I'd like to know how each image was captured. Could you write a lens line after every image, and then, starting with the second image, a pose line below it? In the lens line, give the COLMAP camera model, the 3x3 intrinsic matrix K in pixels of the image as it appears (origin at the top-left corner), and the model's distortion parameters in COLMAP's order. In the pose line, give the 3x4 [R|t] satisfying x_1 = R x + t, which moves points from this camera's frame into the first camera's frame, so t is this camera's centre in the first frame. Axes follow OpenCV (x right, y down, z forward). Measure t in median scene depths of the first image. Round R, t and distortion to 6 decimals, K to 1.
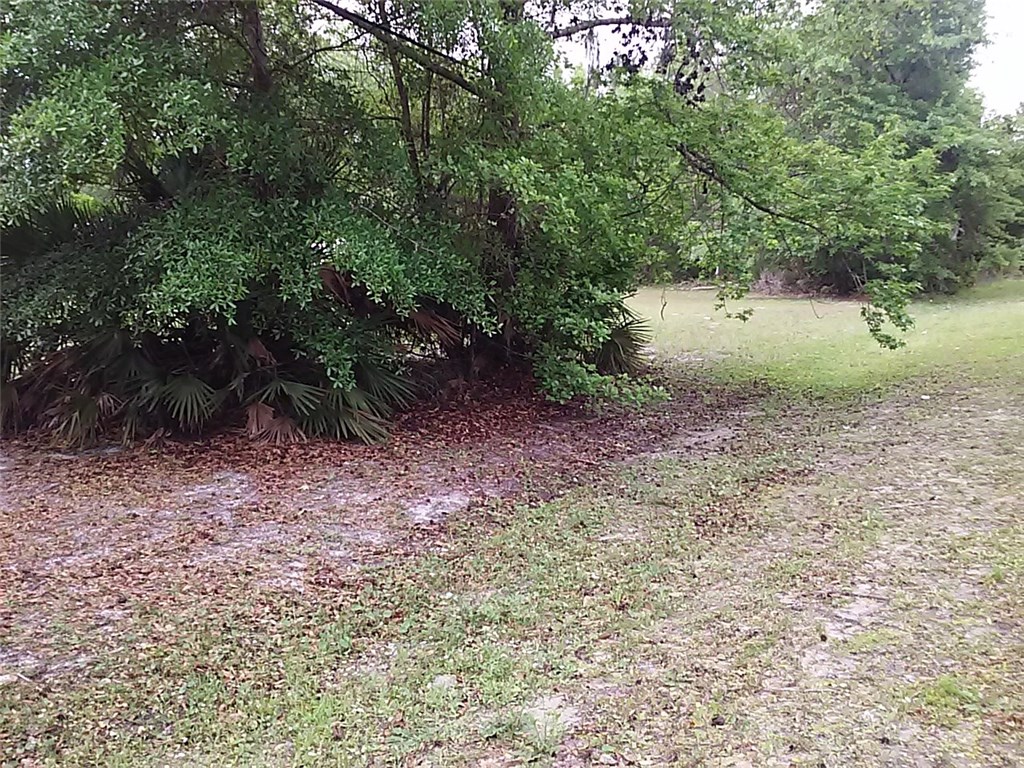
lens RADIAL K [[928.4, 0, 512.3], [0, 928.4, 385.9], [0, 0, 1]] dist [-0.055144, 0.000000]
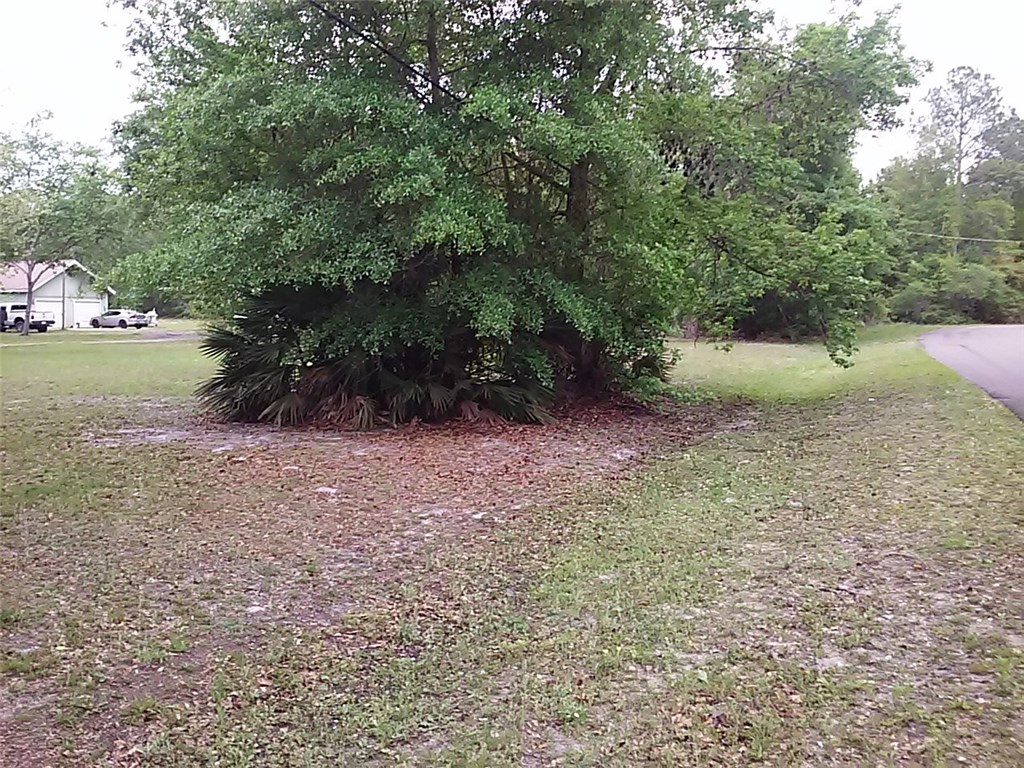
lens RADIAL K [[928.4, 0, 511.2], [0, 928.4, 386.7], [0, 0, 1]] dist [-0.055144, 0.000000]
pose [[0.991852, -0.006512, 0.127229, -0.230739], [0.012753, 0.998751, -0.048303, 0.041116], [-0.126756, 0.049532, 0.990697, -0.289961]]
